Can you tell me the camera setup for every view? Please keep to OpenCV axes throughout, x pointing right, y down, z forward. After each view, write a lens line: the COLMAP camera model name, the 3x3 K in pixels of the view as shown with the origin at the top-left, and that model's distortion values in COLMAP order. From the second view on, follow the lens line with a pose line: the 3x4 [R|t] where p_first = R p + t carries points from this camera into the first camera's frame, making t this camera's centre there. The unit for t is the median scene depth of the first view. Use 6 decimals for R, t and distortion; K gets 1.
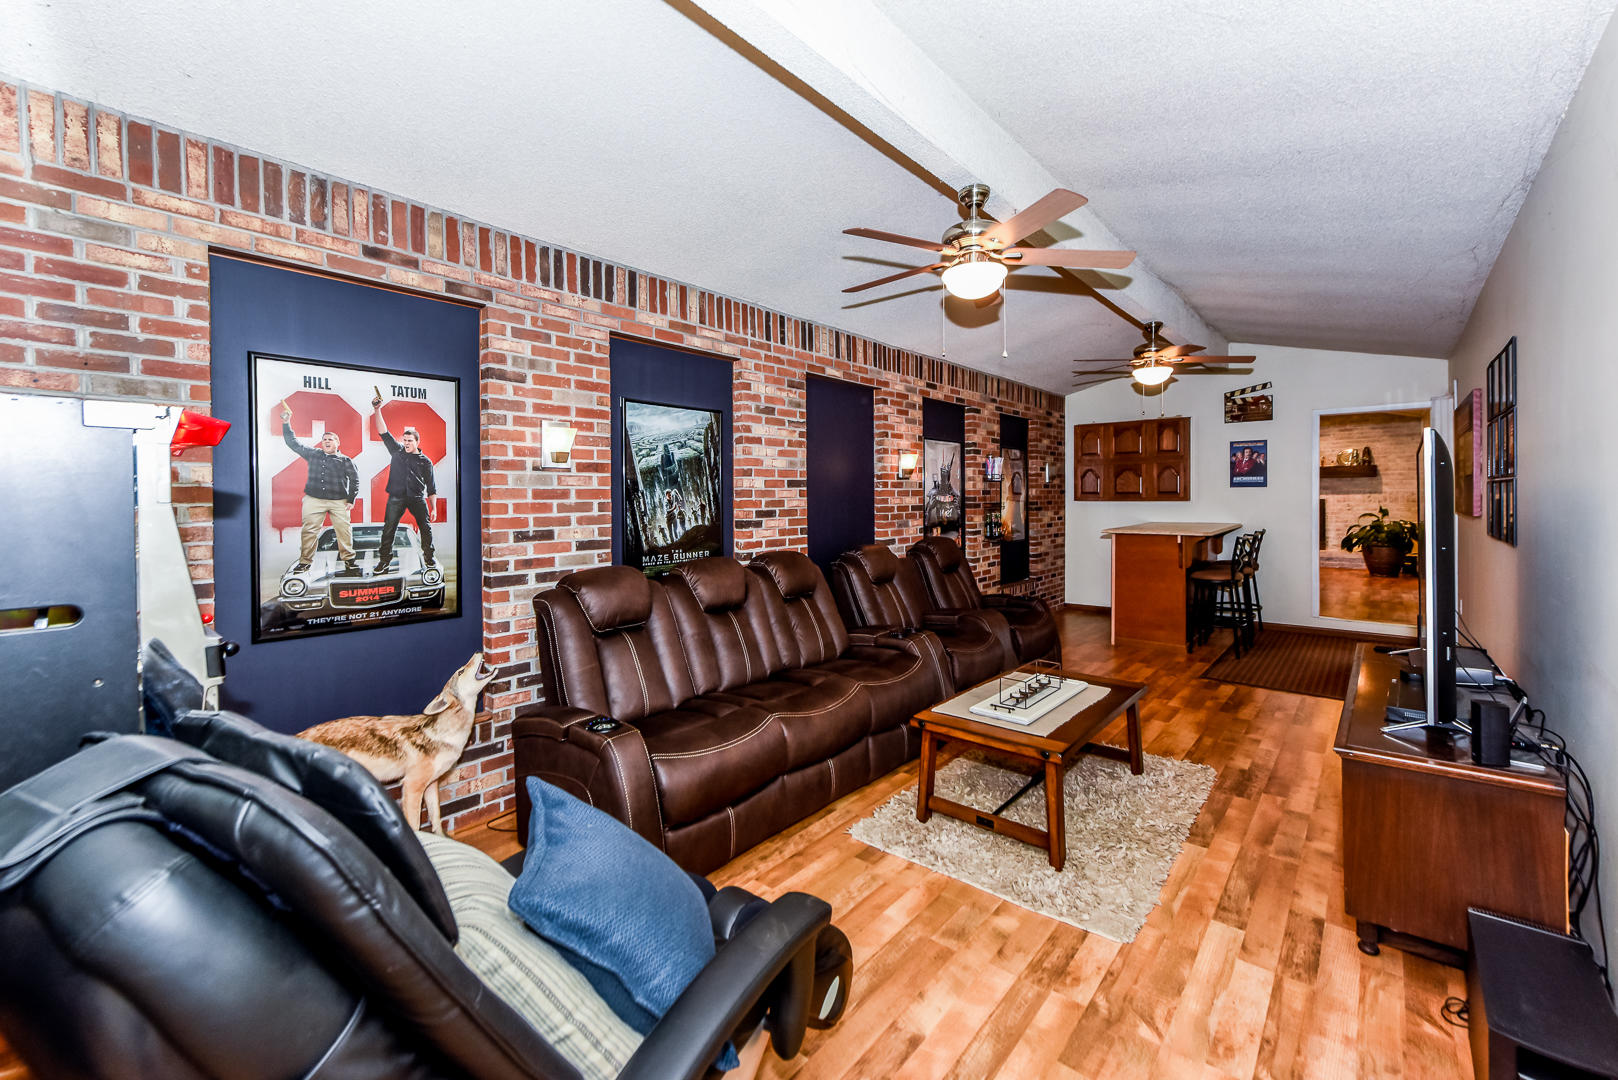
lens RADIAL K [[642.7, 0, 829.2], [0, 642.7, 500.0], [0, 0, 1]] dist [0.003373, 0.000237]
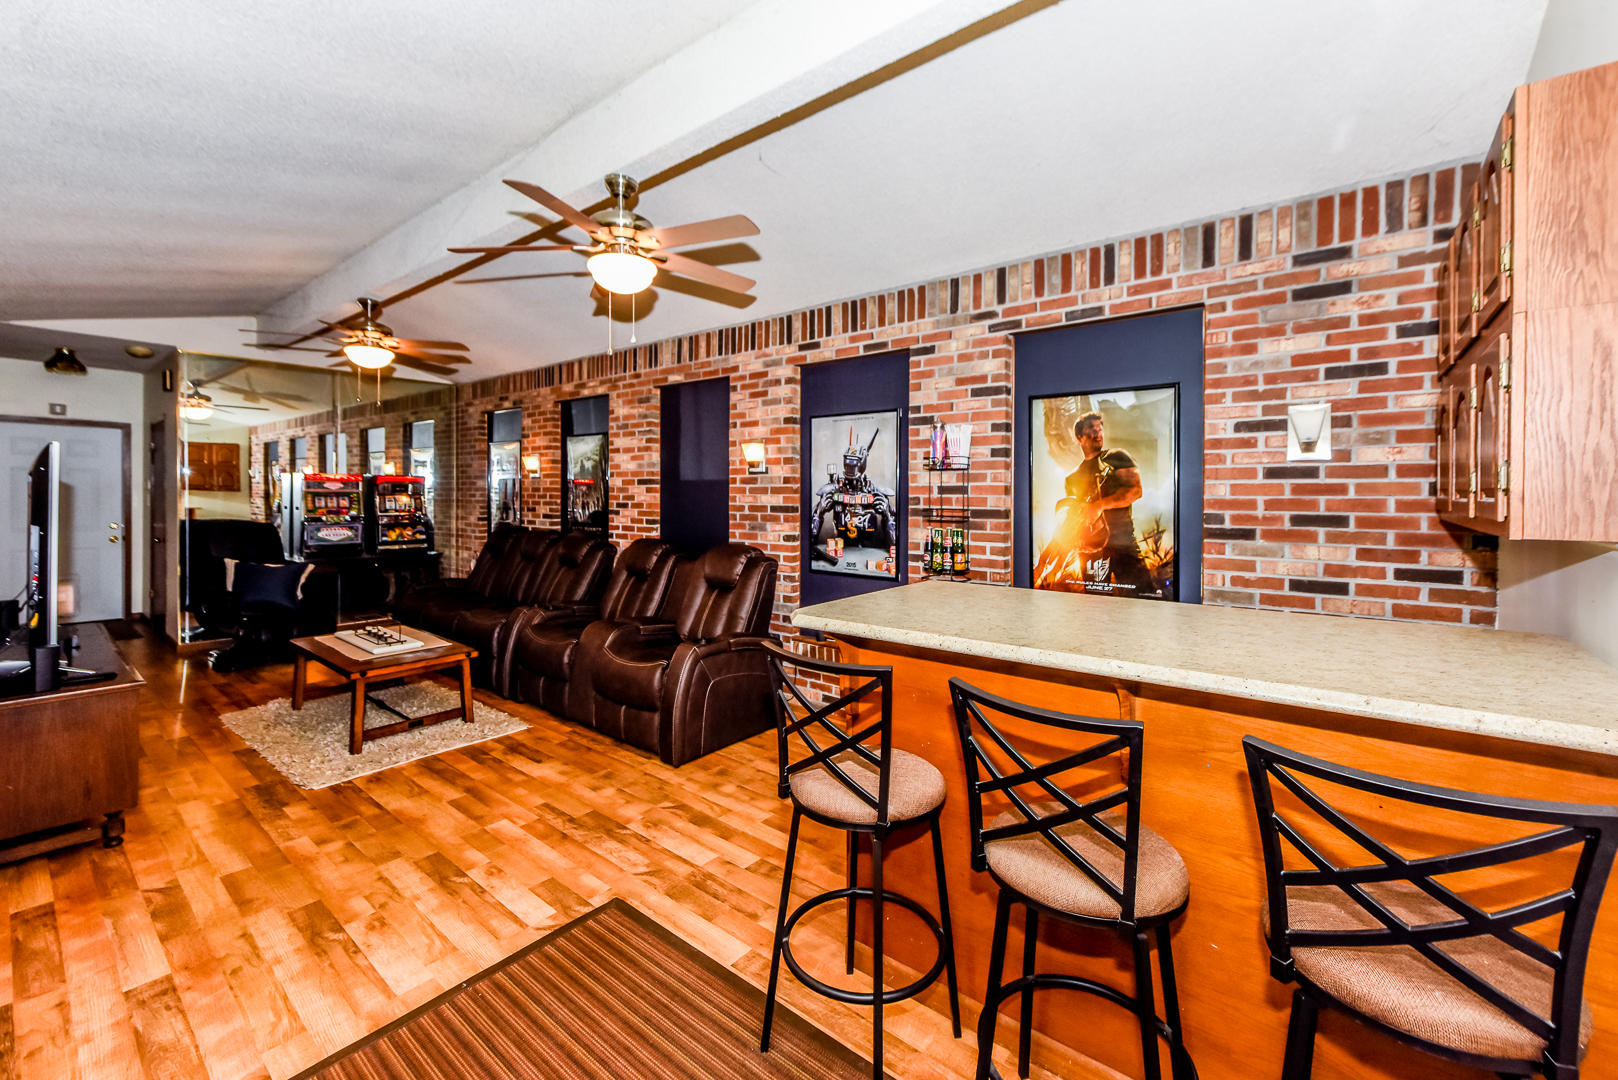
lens RADIAL K [[642.7, 0, 815.0], [0, 642.7, 490.8], [0, 0, 1]] dist [0.003373, 0.000237]
pose [[0.048090, 0.008125, -0.998810, 1.124072], [-0.009369, 0.999927, 0.007683, -0.020168], [0.998799, 0.008988, 0.048163, 1.210588]]
